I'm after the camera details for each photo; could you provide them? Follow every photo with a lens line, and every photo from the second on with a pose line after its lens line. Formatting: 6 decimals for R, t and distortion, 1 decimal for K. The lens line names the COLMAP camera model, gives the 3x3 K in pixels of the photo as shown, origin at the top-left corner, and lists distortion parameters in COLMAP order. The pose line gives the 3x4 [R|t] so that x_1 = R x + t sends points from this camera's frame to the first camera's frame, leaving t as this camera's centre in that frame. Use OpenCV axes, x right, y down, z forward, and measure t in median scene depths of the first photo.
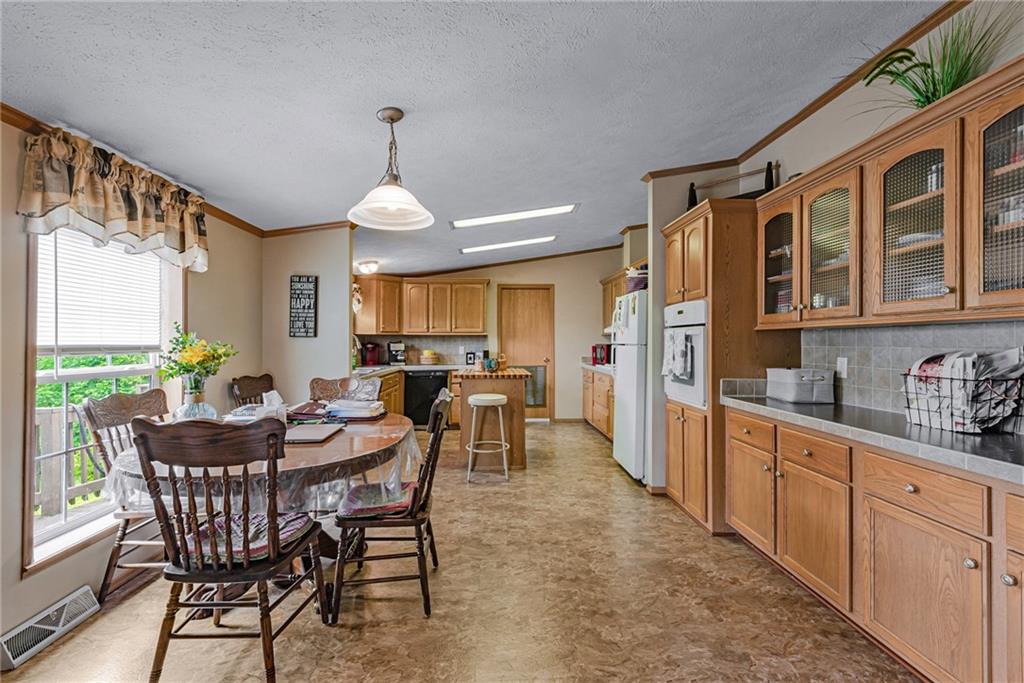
lens RADIAL K [[452.7, 0, 507.9], [0, 452.7, 344.6], [0, 0, 1]] dist [0.017971, -0.004240]
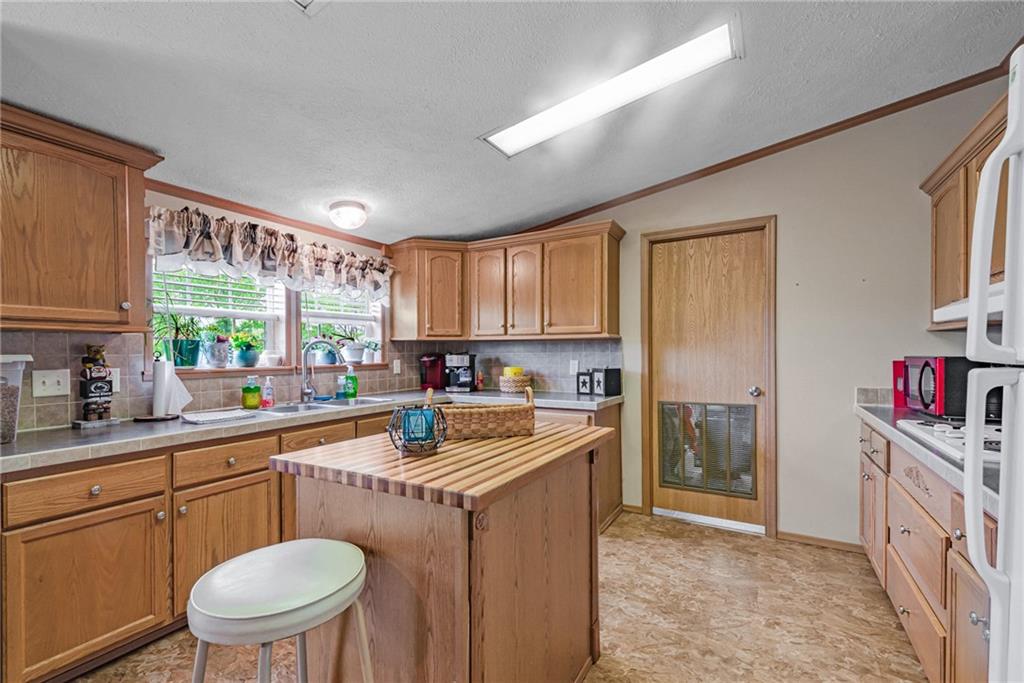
lens RADIAL K [[452.7, 0, 505.0], [0, 452.7, 357.4], [0, 0, 1]] dist [0.017971, -0.004240]
pose [[0.848083, 0.002614, -0.529858, 0.253803], [0.001598, 0.999971, 0.007491, -0.007894], [0.529862, -0.007200, 0.848054, 1.127658]]
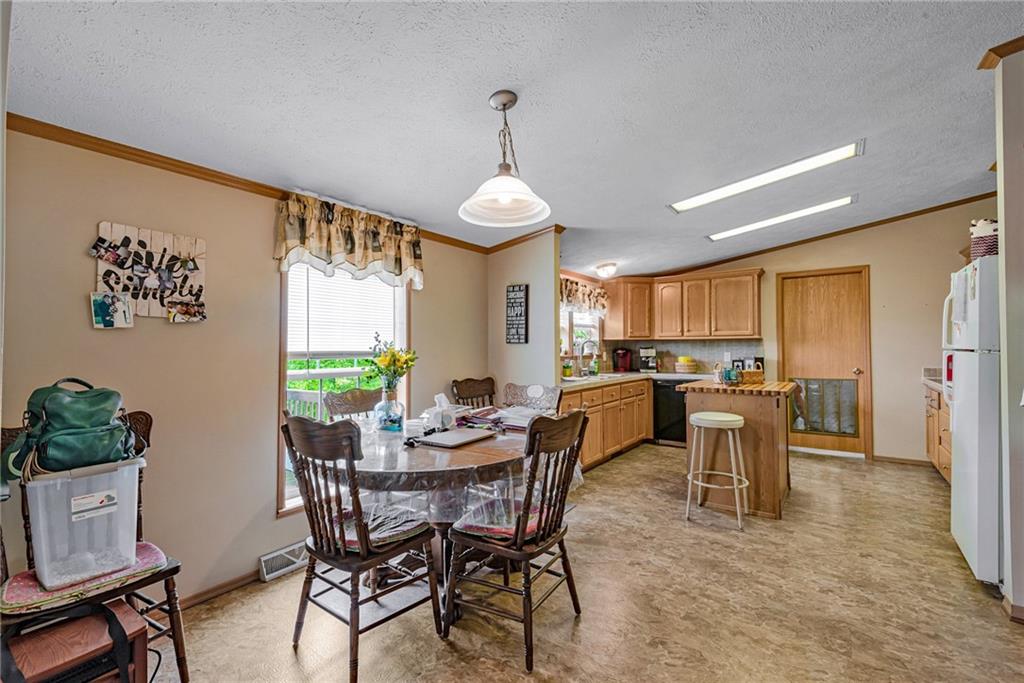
lens RADIAL K [[452.7, 0, 508.2], [0, 452.7, 342.9], [0, 0, 1]] dist [0.017971, -0.004240]
pose [[0.788419, -0.011649, -0.615028, 0.213429], [0.001710, 0.999858, -0.016746, -0.000262], [0.615136, 0.012151, 0.788327, 0.199819]]
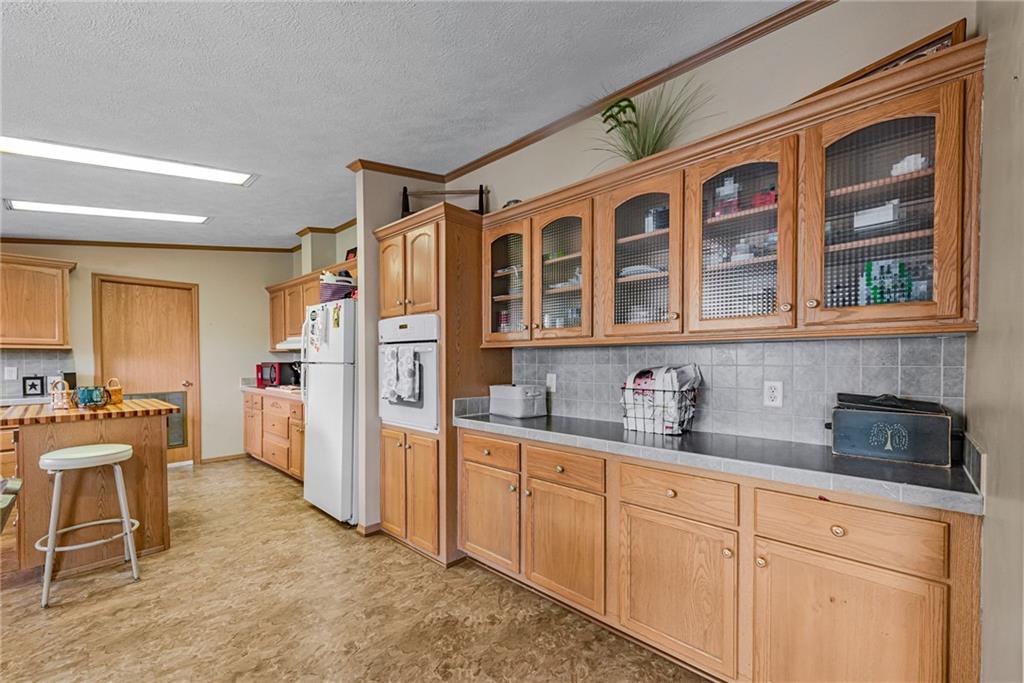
lens RADIAL K [[416.3, 0, 507.3], [0, 416.3, 368.0], [0, 0, 1]] dist [0.015246, -0.002844]
pose [[0.714779, -0.013223, 0.699226, -0.050153], [0.003686, 0.999879, 0.015140, -0.001881], [-0.699341, -0.008245, 0.714741, 0.287781]]
